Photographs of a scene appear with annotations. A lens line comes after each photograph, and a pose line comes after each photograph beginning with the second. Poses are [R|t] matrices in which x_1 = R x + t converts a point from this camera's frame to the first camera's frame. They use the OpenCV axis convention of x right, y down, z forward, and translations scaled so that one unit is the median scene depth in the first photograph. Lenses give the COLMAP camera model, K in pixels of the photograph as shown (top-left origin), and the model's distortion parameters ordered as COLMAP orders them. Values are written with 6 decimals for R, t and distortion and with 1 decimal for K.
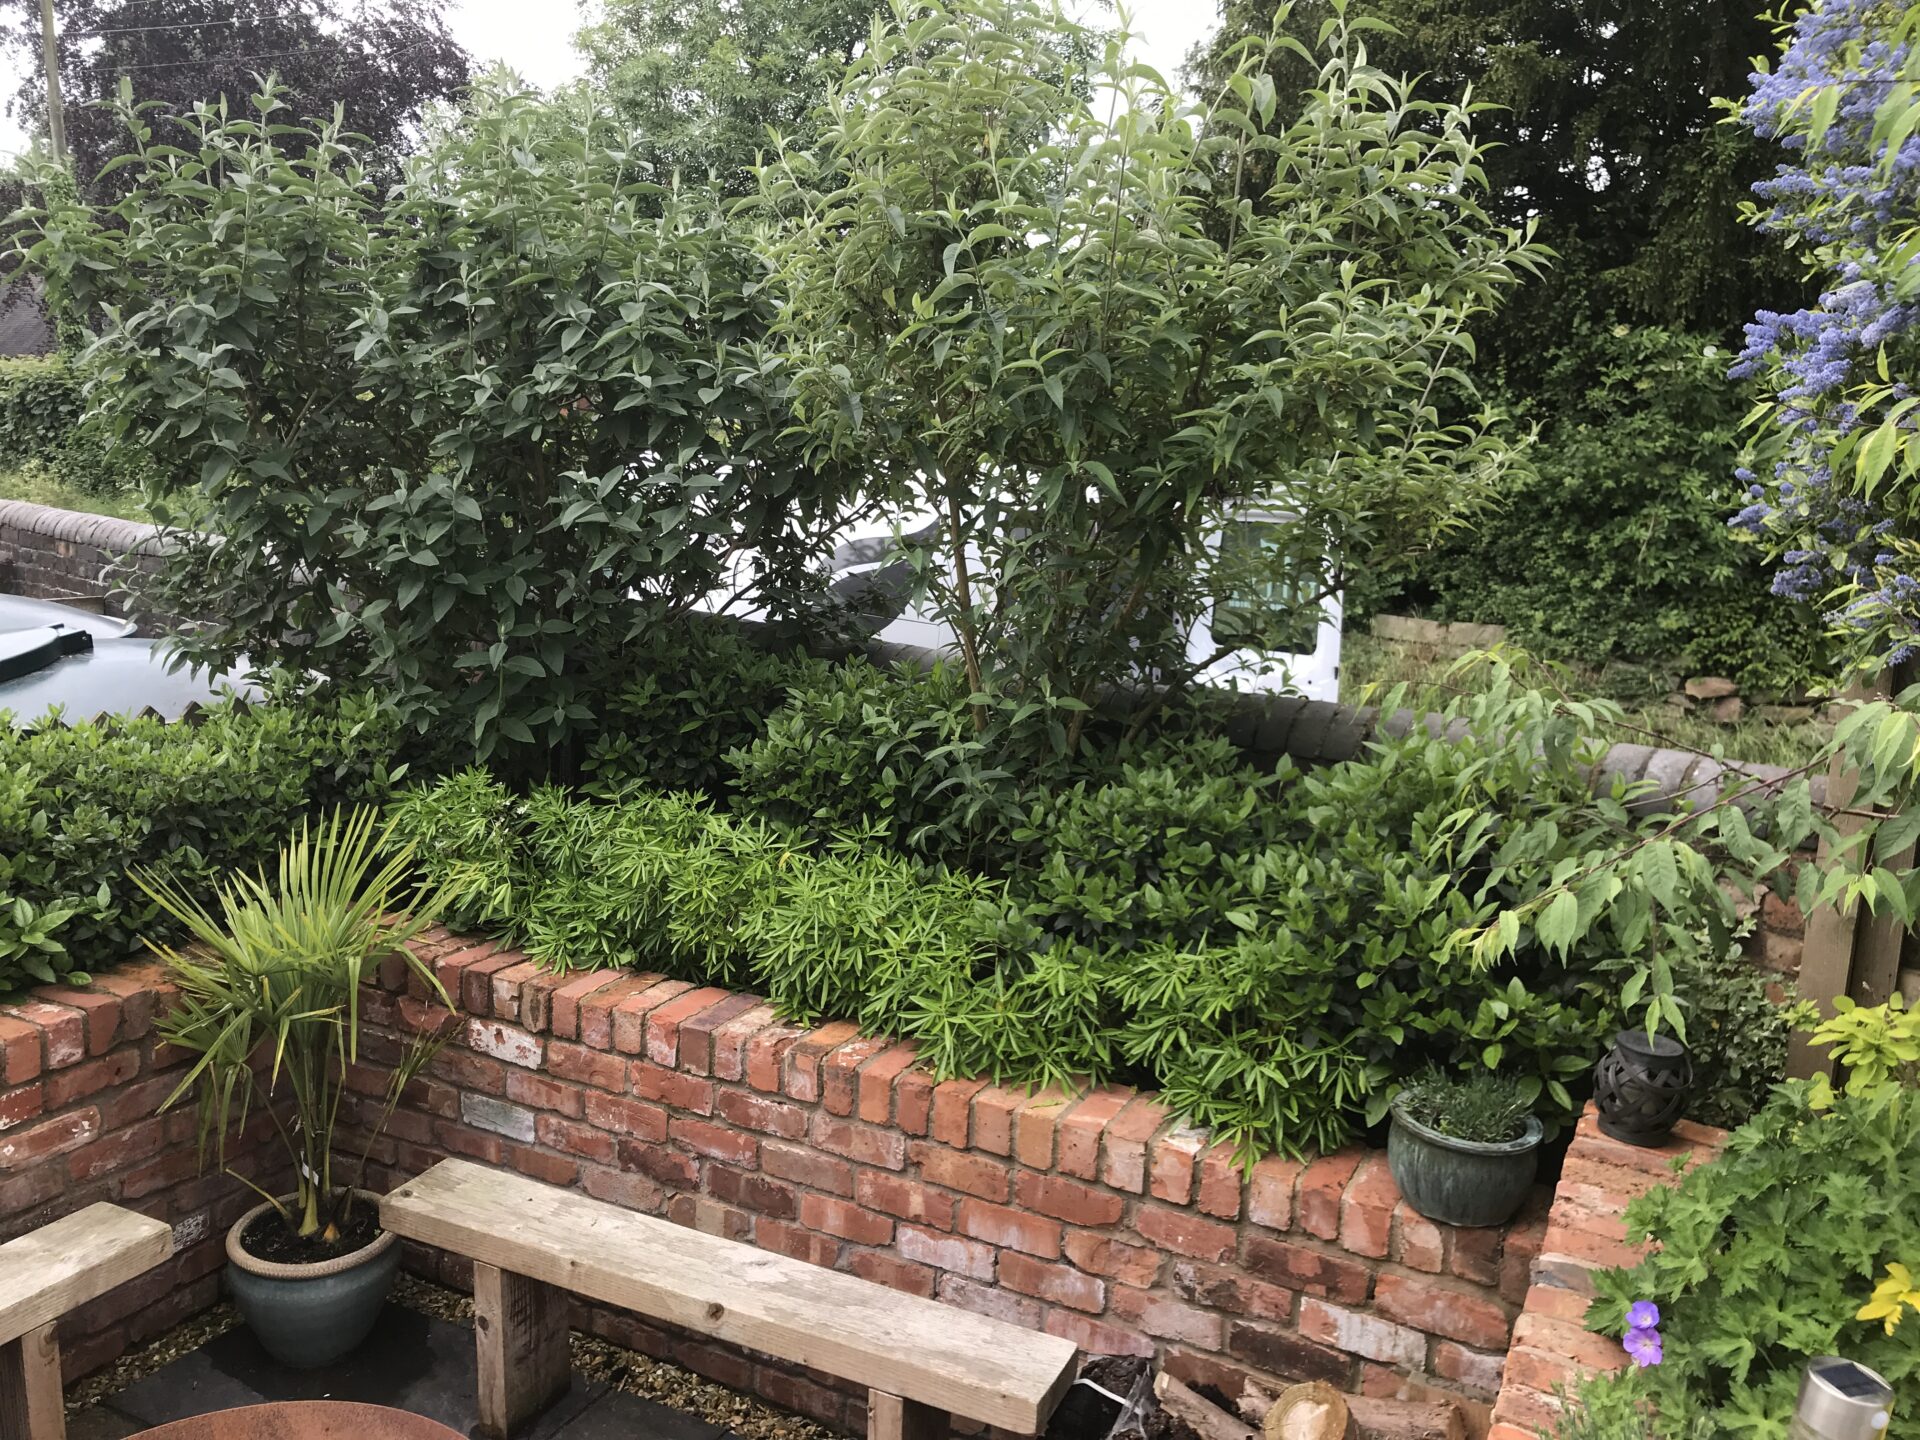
lens RADIAL K [[1557.8, 0, 952.2], [0, 1557.8, 694.1], [0, 0, 1]] dist [0.045409, -0.052949]
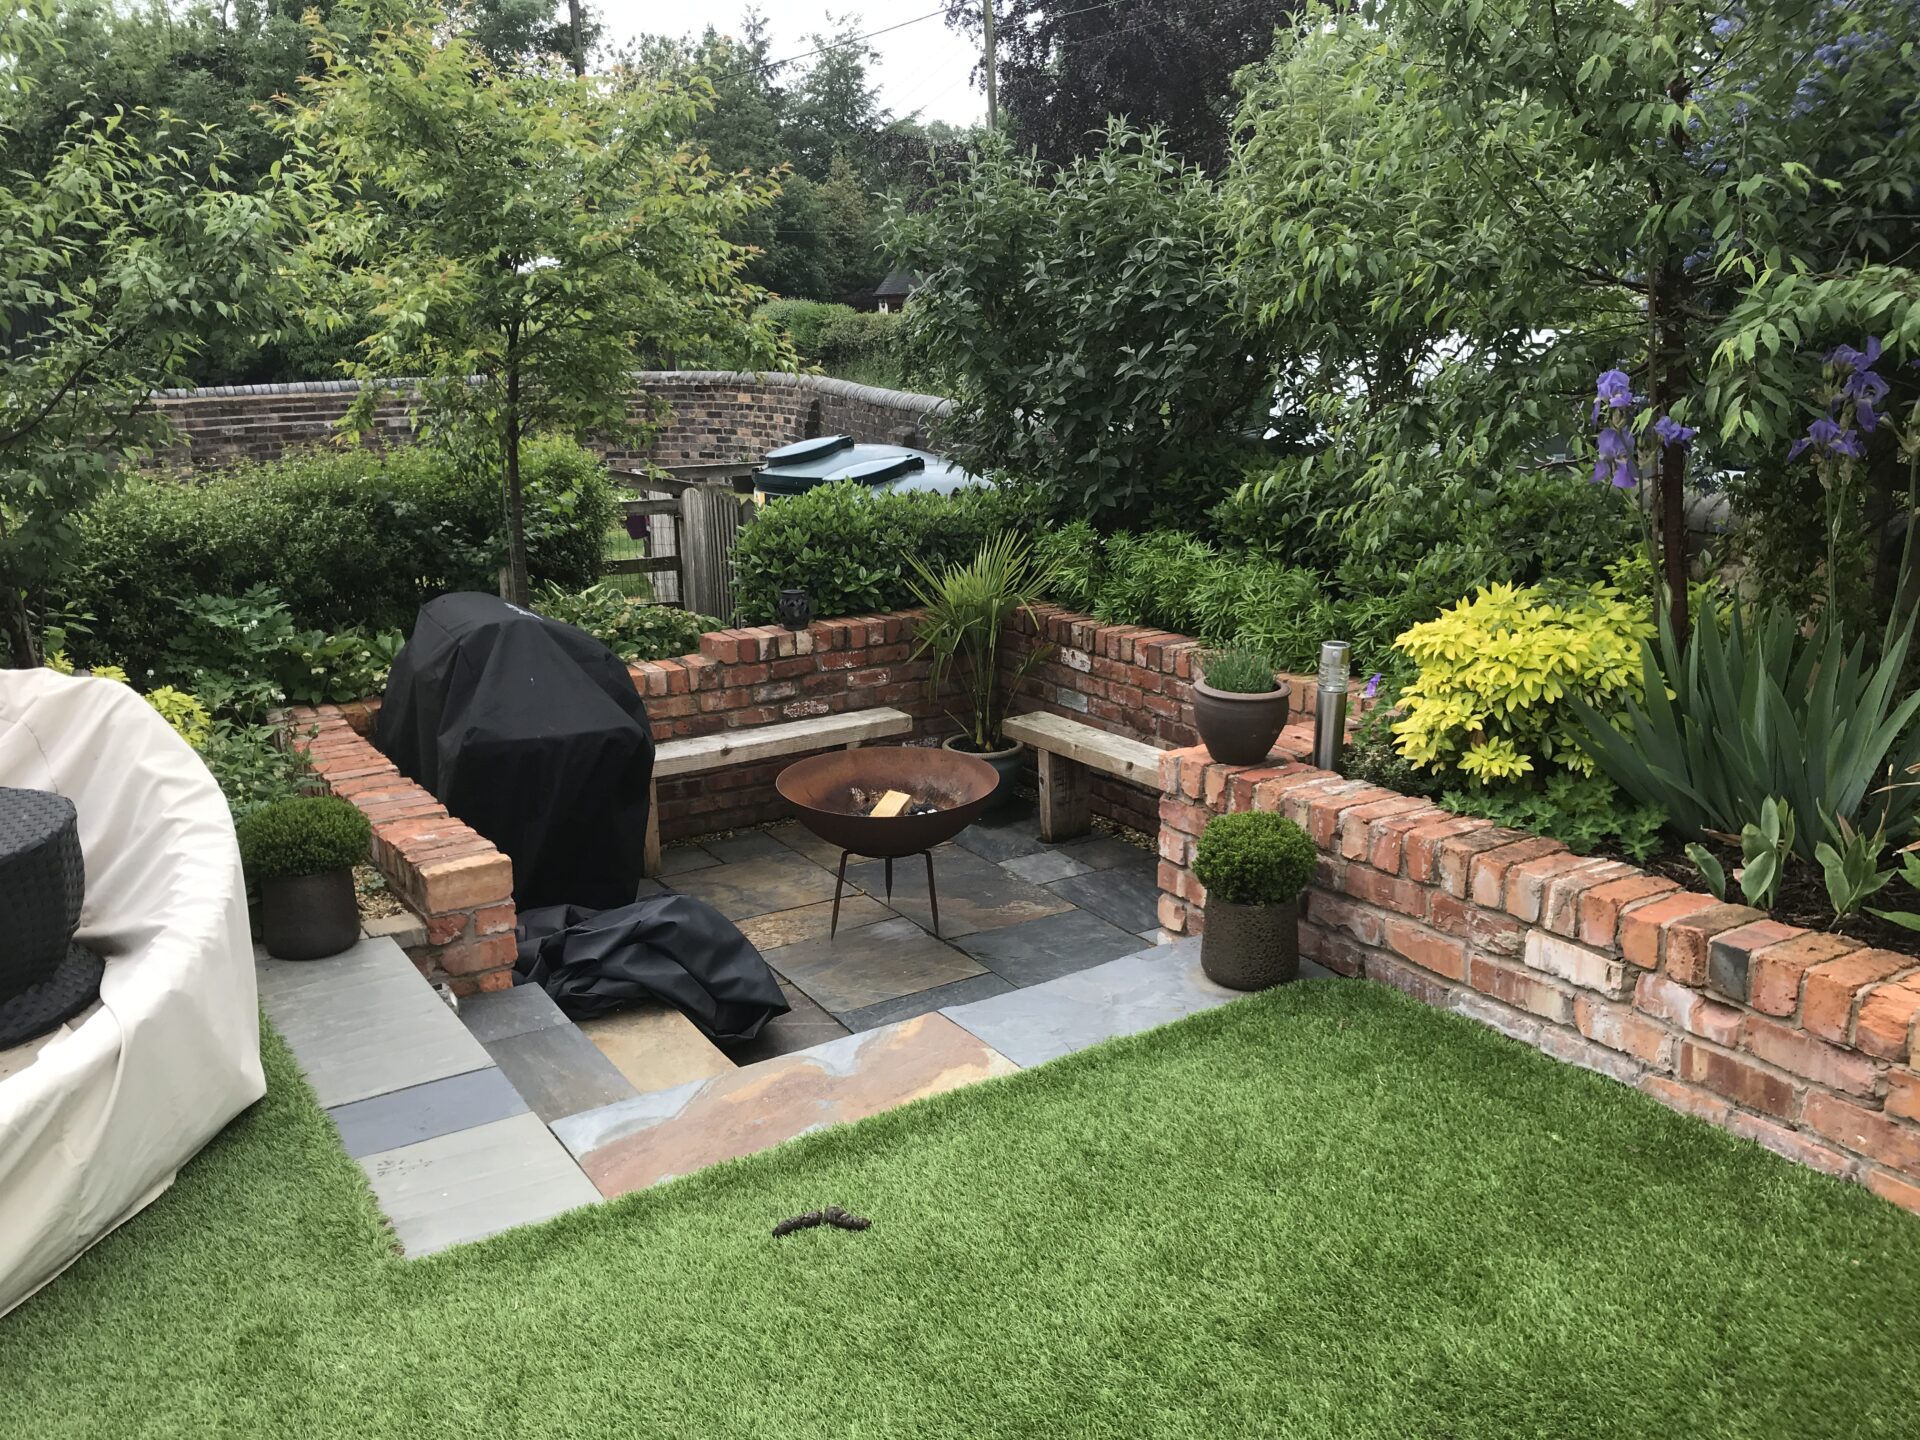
lens RADIAL K [[1557.8, 0, 952.2], [0, 1557.8, 694.1], [0, 0, 1]] dist [0.045409, -0.052949]
pose [[0.852092, 0.066572, -0.519141, 0.562979], [-0.033696, 0.996798, 0.072518, 0.135773], [0.522306, -0.044299, 0.851607, -0.669978]]
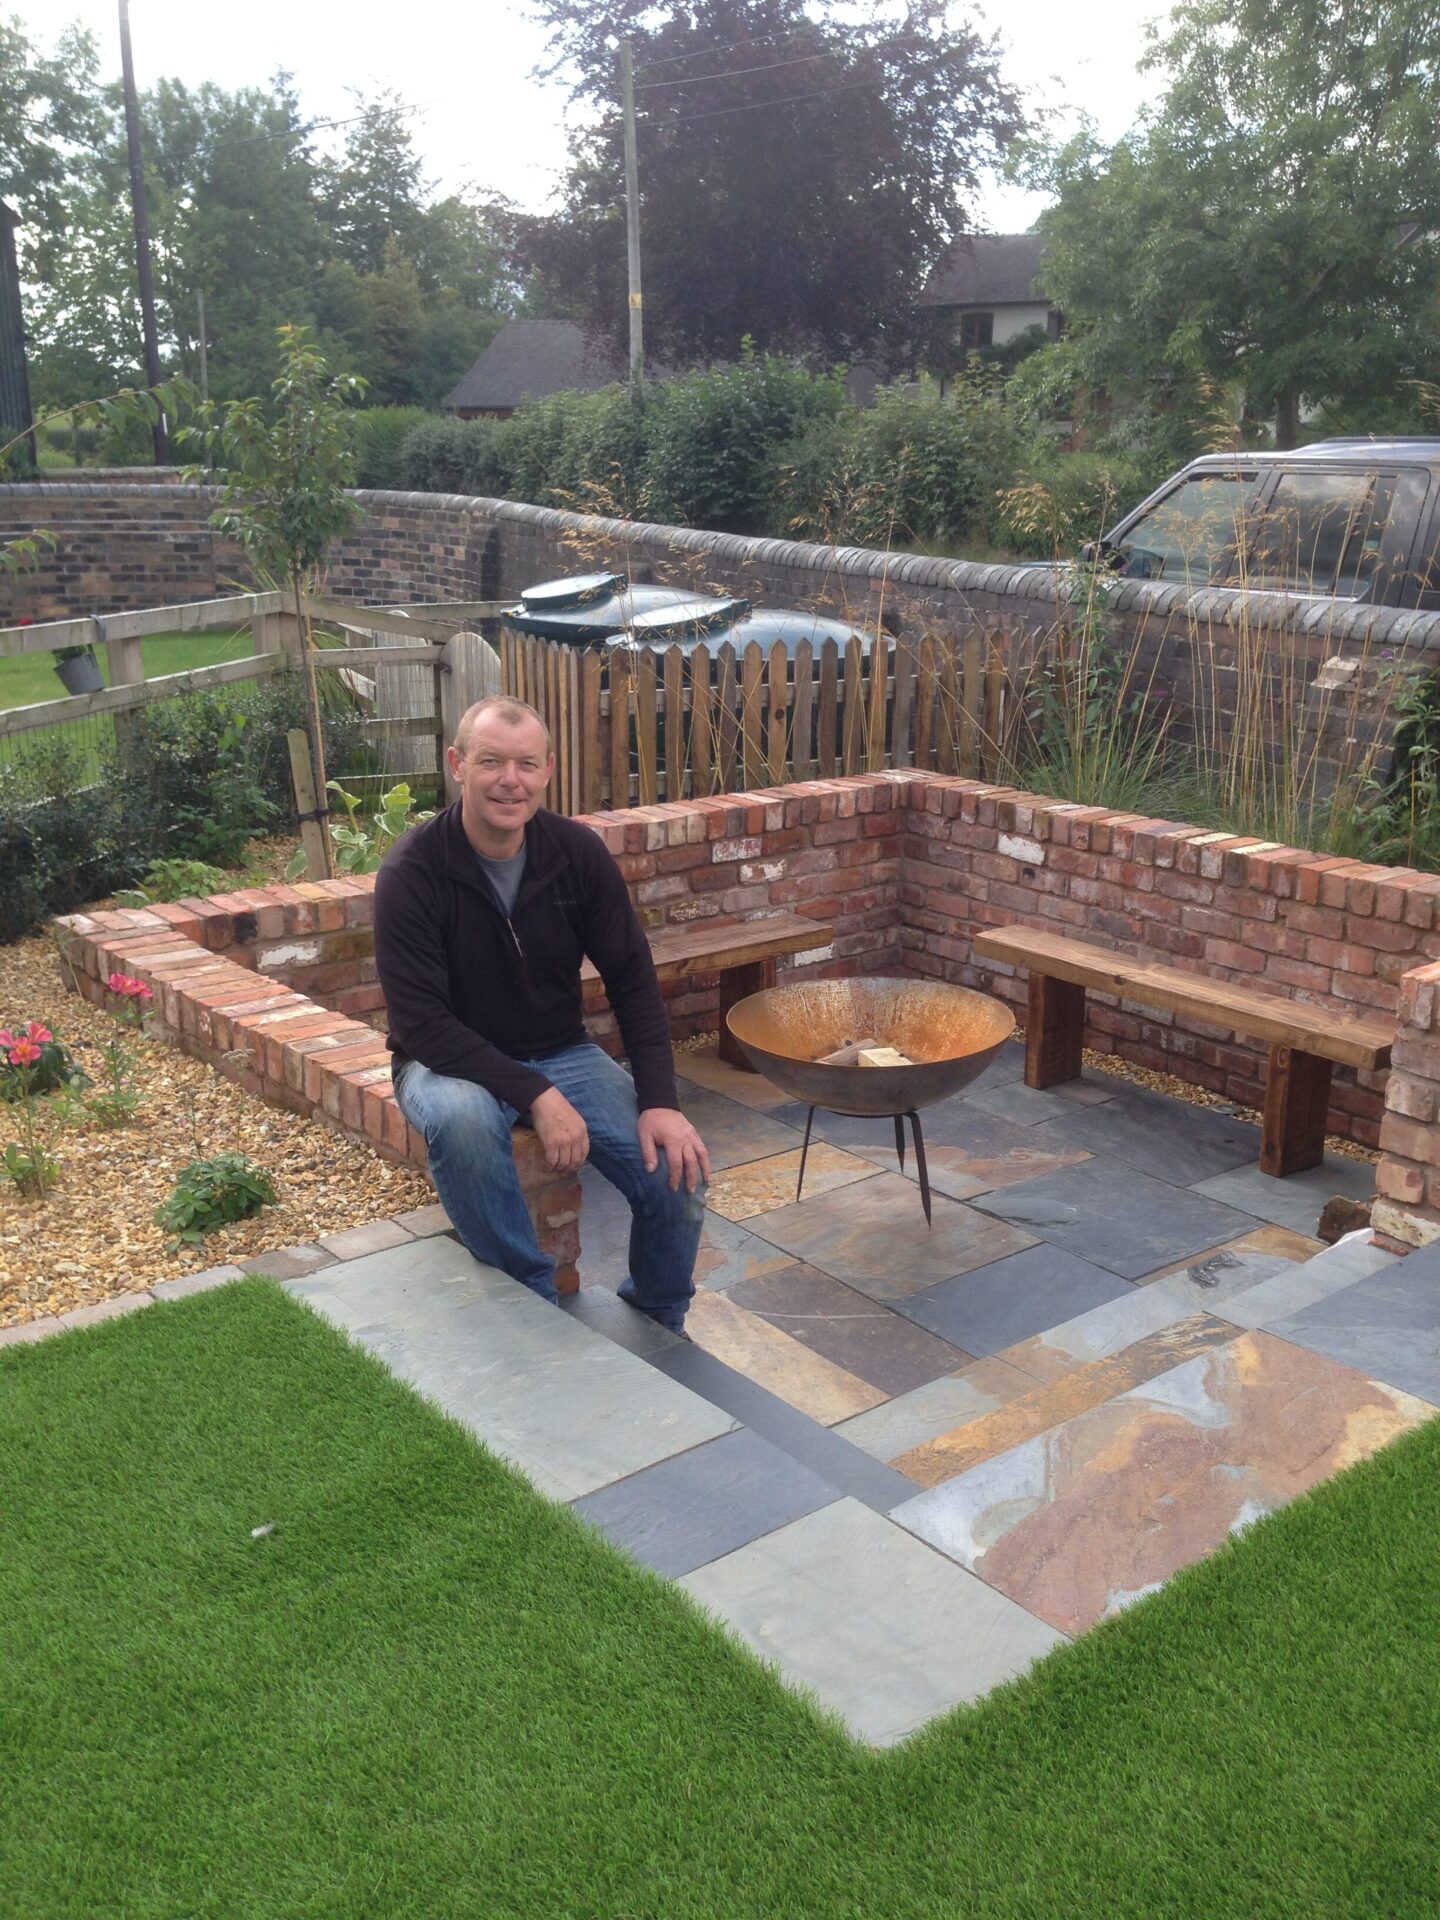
lens RADIAL K [[1753.2, 0, 720.0], [0, 1753.2, 960.0], [0, 0, 1]] dist [0.054578, 0.003848]
pose [[0.908898, 0.088103, -0.407605, 0.161397], [-0.043754, 0.992180, 0.116891, 0.143323], [0.414716, -0.088408, 0.905646, -0.705980]]
